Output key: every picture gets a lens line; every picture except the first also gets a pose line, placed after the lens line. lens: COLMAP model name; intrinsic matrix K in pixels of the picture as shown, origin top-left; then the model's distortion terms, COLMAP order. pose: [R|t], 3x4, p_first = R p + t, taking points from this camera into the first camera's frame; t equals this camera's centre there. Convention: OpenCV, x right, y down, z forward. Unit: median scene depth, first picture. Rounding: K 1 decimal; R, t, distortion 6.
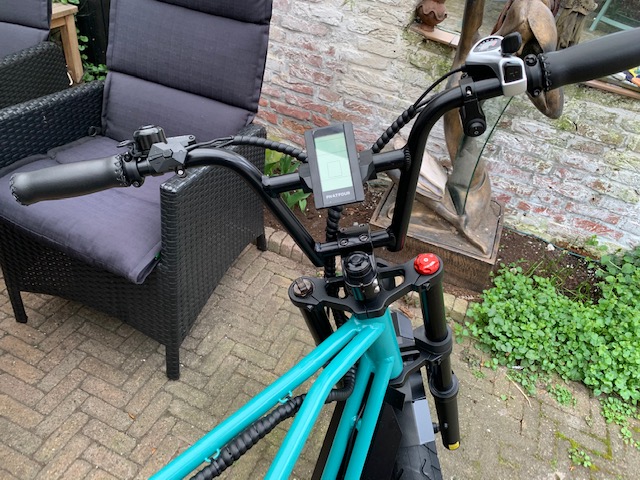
lens RADIAL K [[491.0, 0, 319.8], [0, 491.0, 234.3], [0, 0, 1]] dist [0.012002, 0.005450]
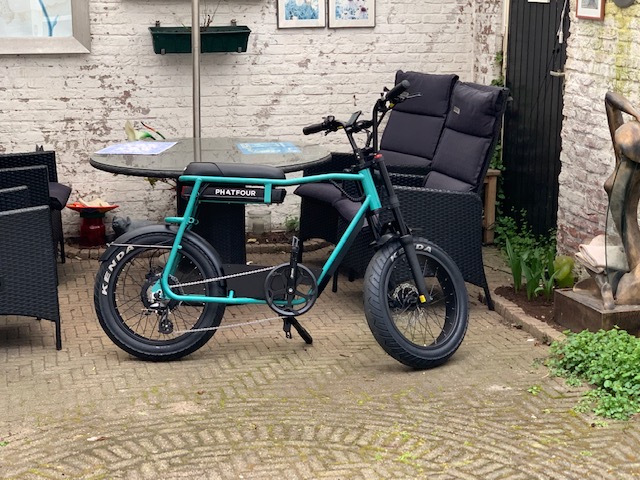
lens RADIAL K [[1189.4, 0, 320.0], [0, 1189.4, 240.0], [0, 0, 1]] dist [-0.054162, 0.232538]
pose [[0.605066, 0.036704, -0.795329, 2.126735], [-0.446318, 0.842858, -0.300650, 1.038544], [0.659314, 0.536883, 0.526366, -1.042085]]
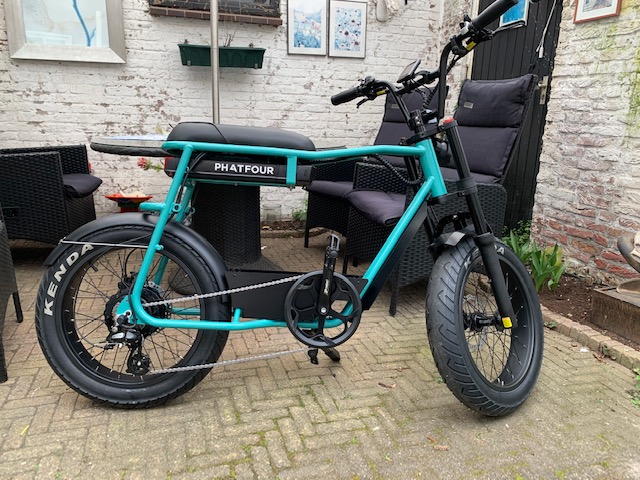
lens RADIAL K [[486.3, 0, 323.3], [0, 486.3, 237.9], [0, 0, 1]] dist [0.011809, 0.007834]
pose [[0.654158, 0.070680, -0.753048, 0.541834], [-0.436546, 0.848334, -0.299595, 0.494995], [0.617661, 0.524723, 0.585799, -0.129327]]
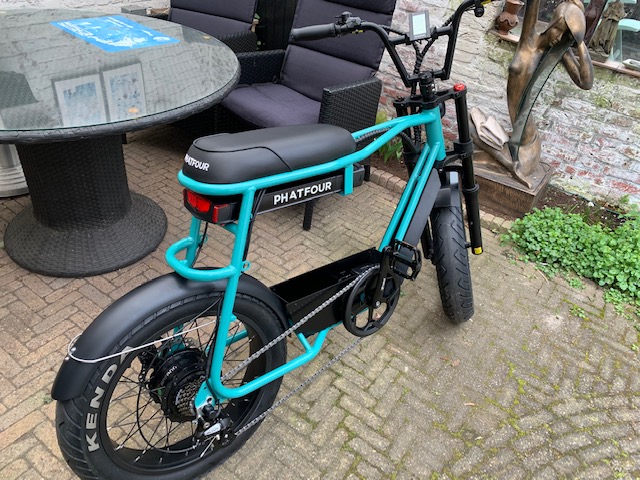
lens RADIAL K [[486.3, 0, 323.3], [0, 486.3, 237.9], [0, 0, 1]] dist [0.011809, 0.007834]
pose [[0.977606, 0.106567, -0.181465, 0.032540], [-0.122145, 0.989527, -0.076921, 0.333331], [0.171368, 0.097364, 0.980384, -0.399843]]
